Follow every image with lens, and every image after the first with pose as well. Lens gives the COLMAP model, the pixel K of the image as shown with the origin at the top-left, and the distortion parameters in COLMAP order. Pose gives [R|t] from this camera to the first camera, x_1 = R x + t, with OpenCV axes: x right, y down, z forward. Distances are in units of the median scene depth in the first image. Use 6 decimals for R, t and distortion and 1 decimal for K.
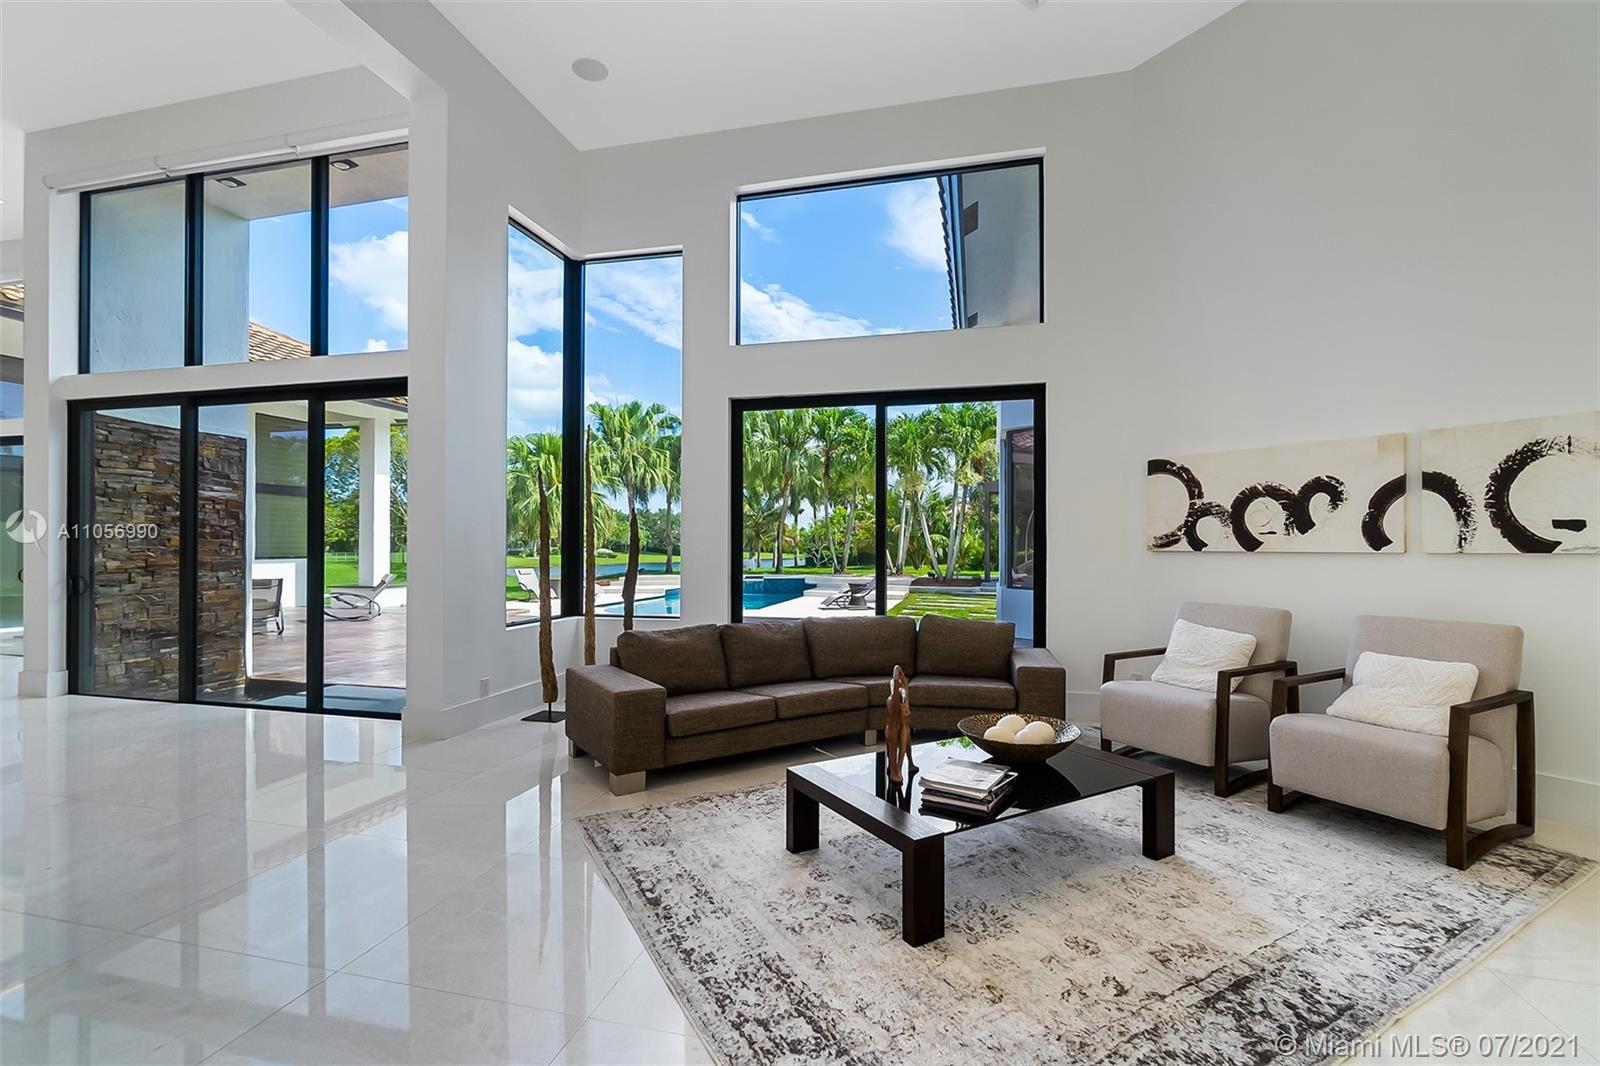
lens RADIAL K [[704.1, 0, 799.2], [0, 704.1, 544.2], [0, 0, 1]] dist [-0.002230, -0.000073]
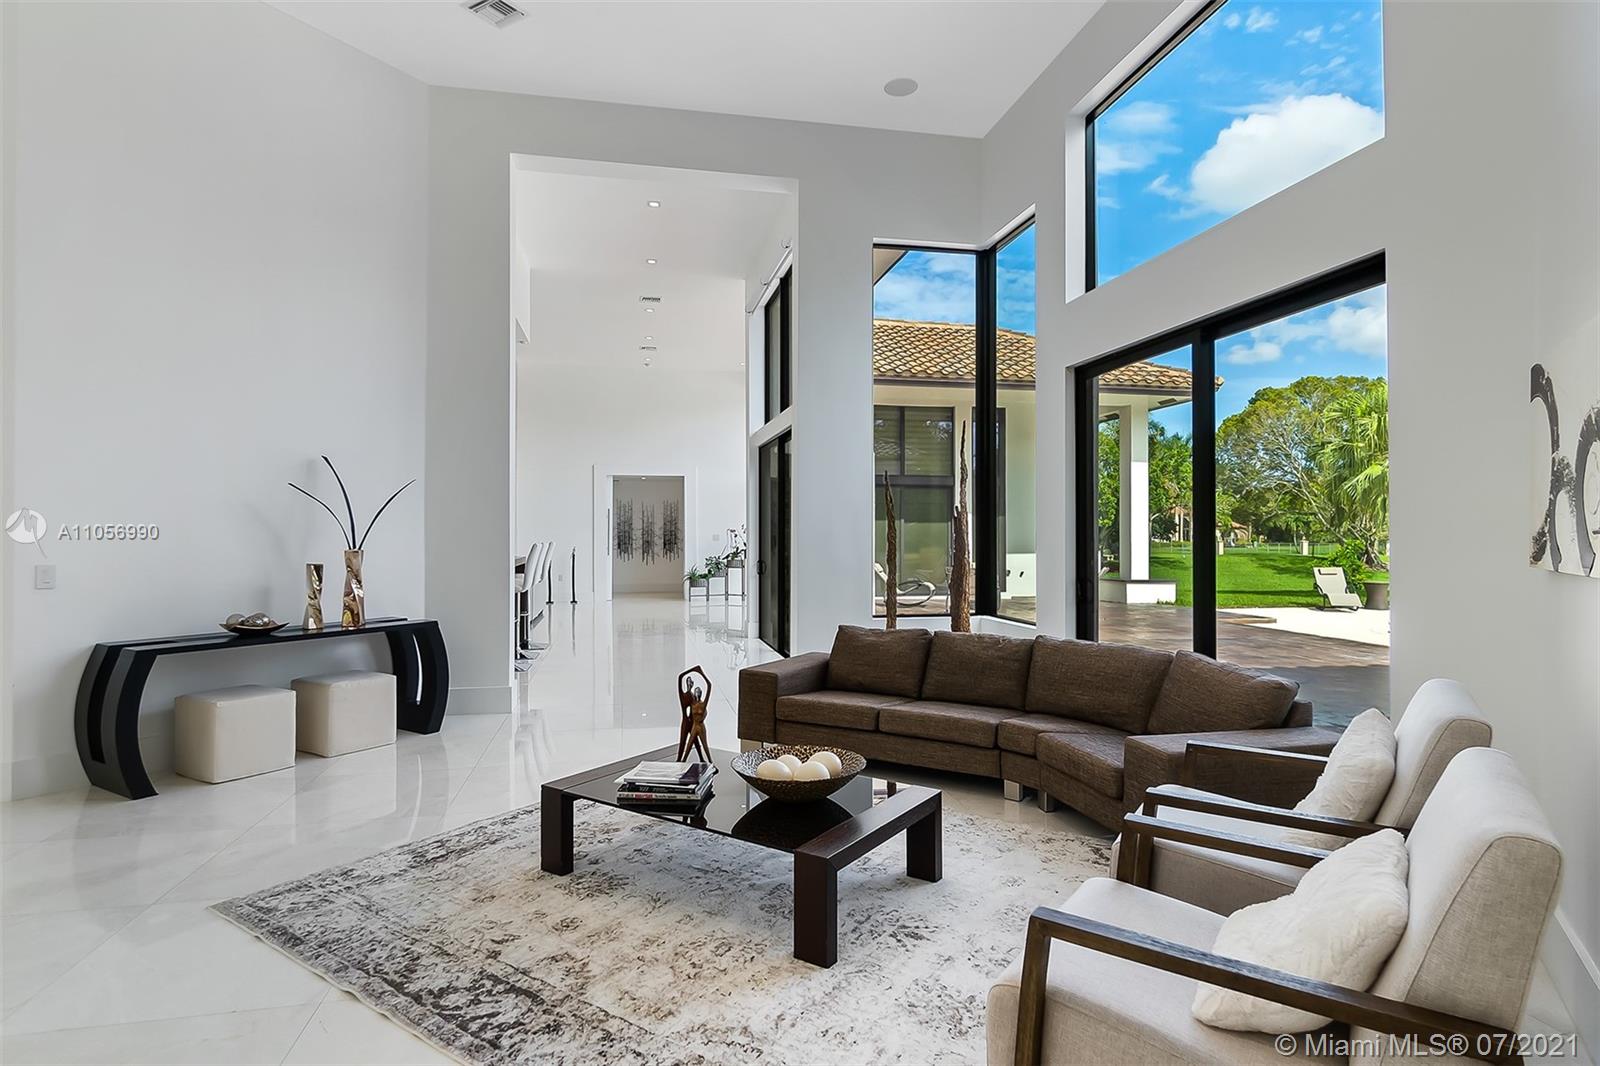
lens RADIAL K [[834.5, 0, 801.5], [0, 834.5, 530.1], [0, 0, 1]] dist [-0.001292, 0.000080]
pose [[0.437054, -0.006642, -0.899411, 0.895777], [0.004044, 0.999977, -0.005420, -0.016106], [0.899426, -0.001268, 0.437071, 0.395507]]
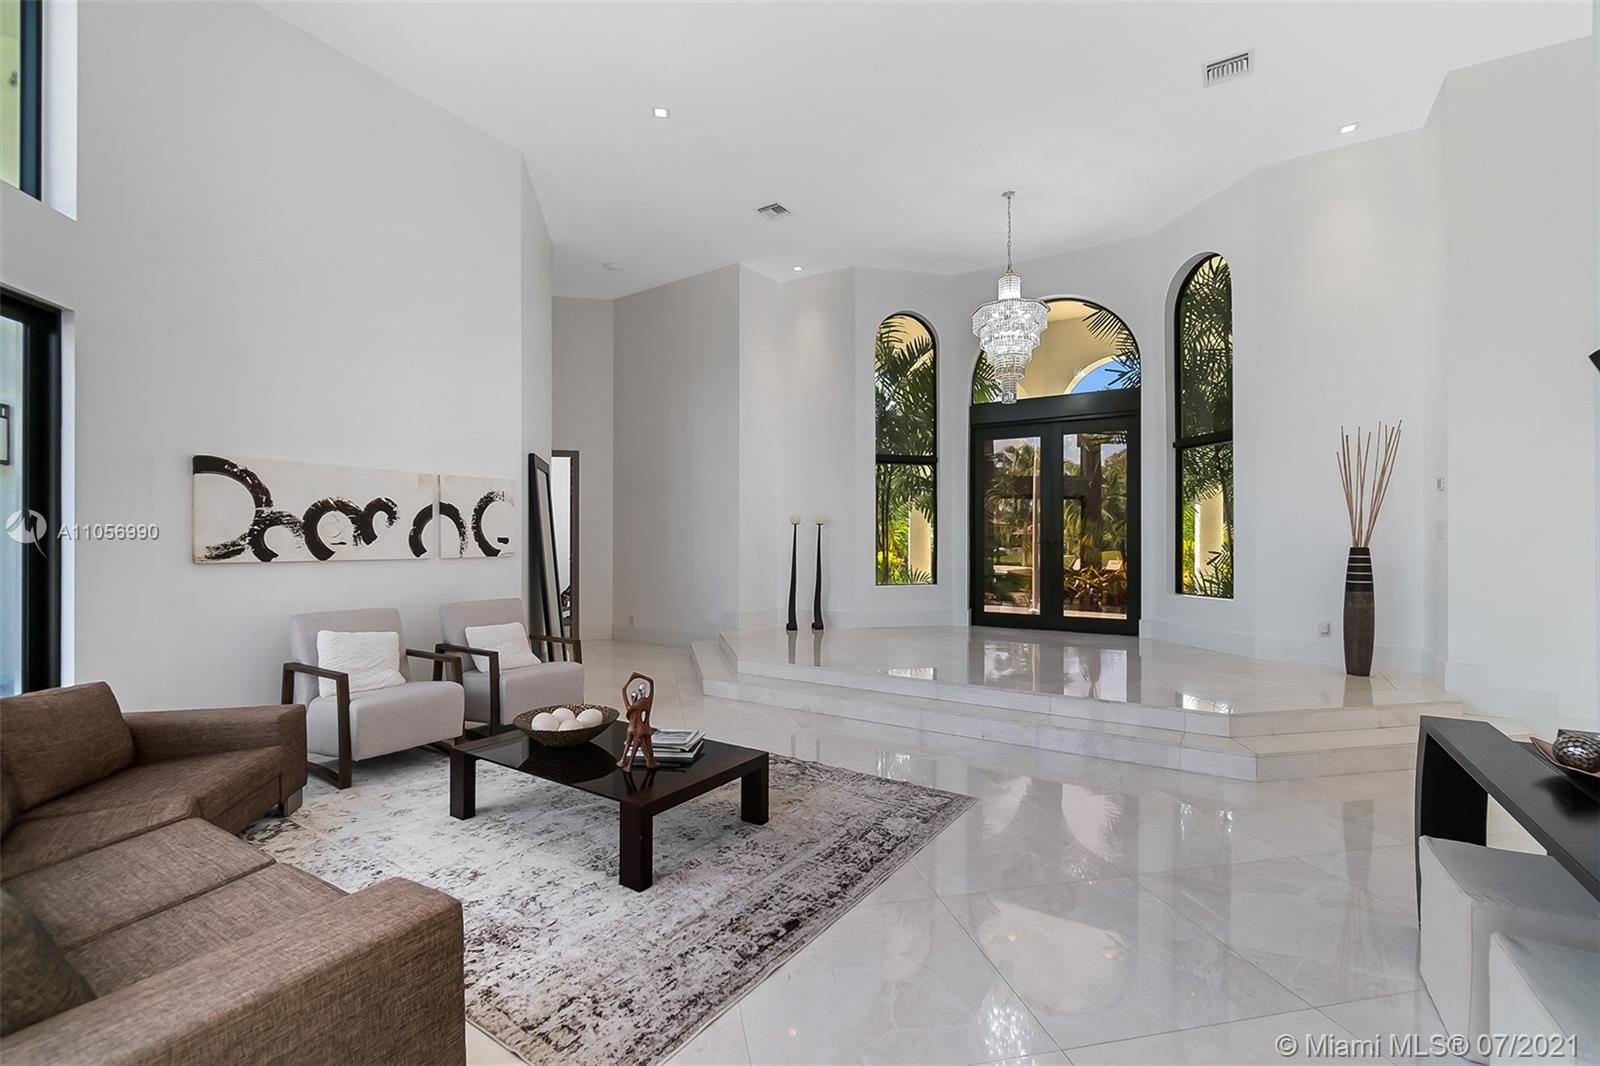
lens RADIAL K [[704.1, 0, 799.2], [0, 704.1, 544.2], [0, 0, 1]] dist [-0.002230, -0.000073]
pose [[-0.440653, -0.009057, 0.897632, -0.652006], [-0.005282, 0.999958, 0.007497, -0.027085], [-0.897662, -0.001437, -0.440683, 0.841389]]
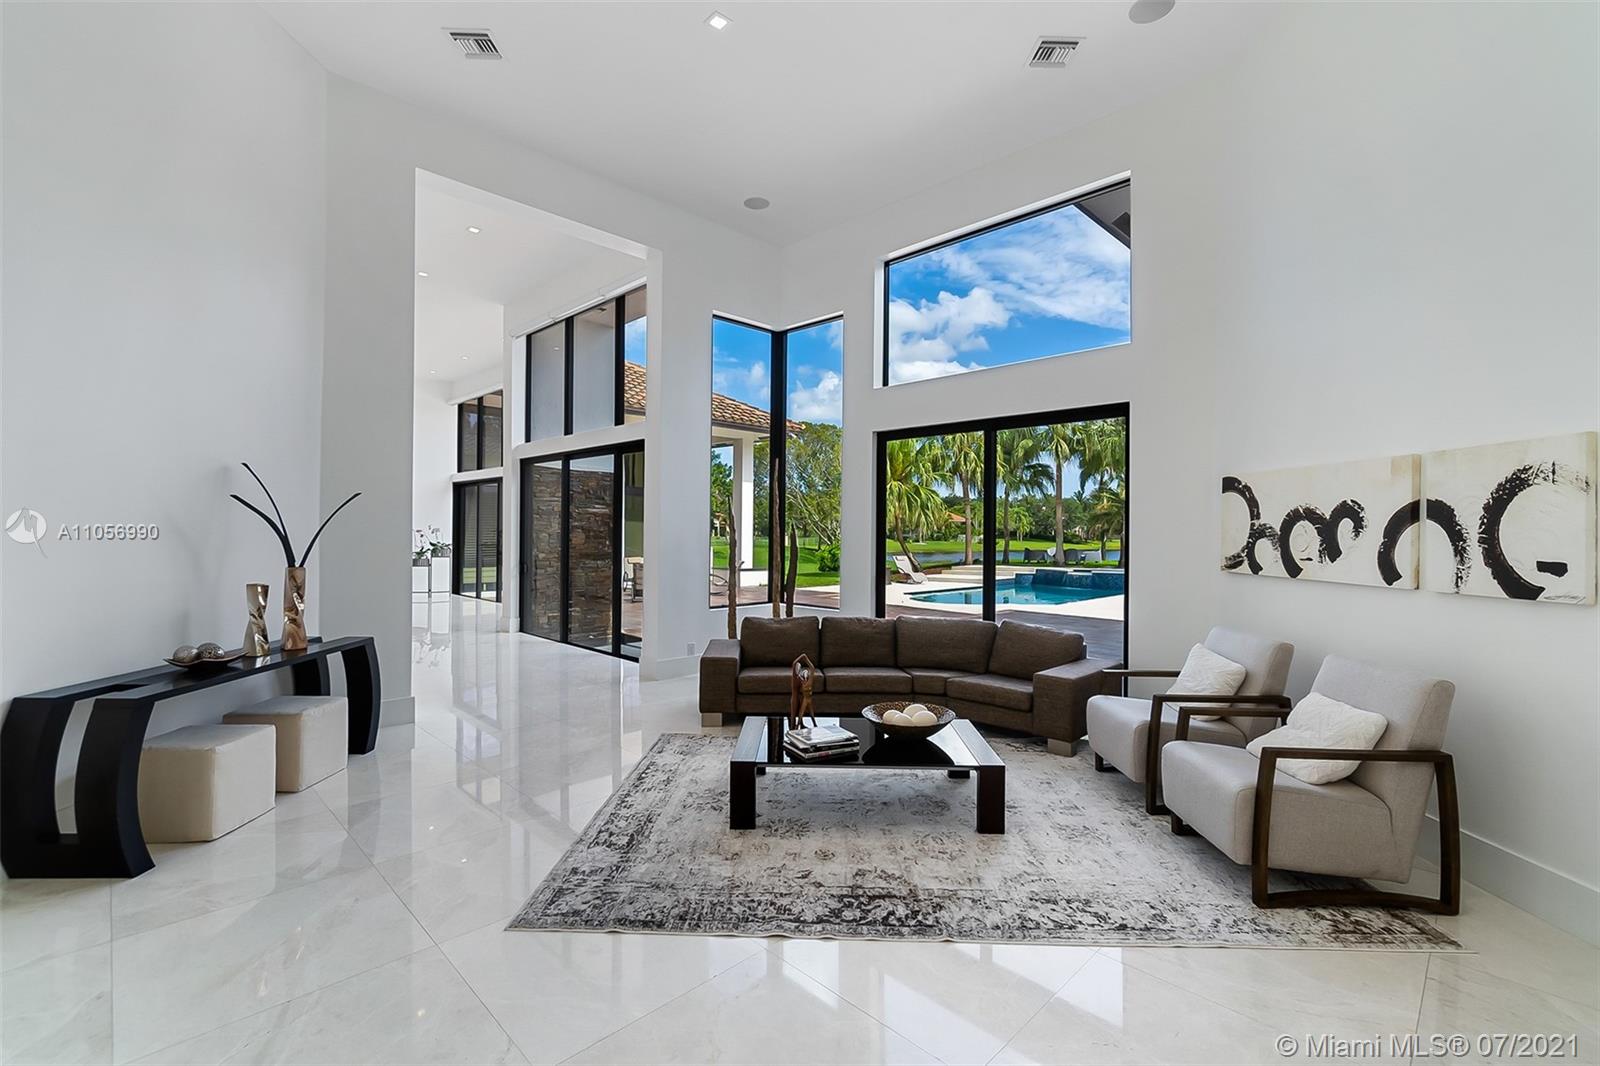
lens RADIAL K [[695.8, 0, 796.9], [0, 695.8, 530.5], [0, 0, 1]] dist [-0.003058, -0.000257]
pose [[0.855370, 0.005209, -0.517991, 0.568444], [-0.004853, 0.999986, 0.002043, -0.052754], [0.517995, 0.000766, 0.855383, -0.134606]]
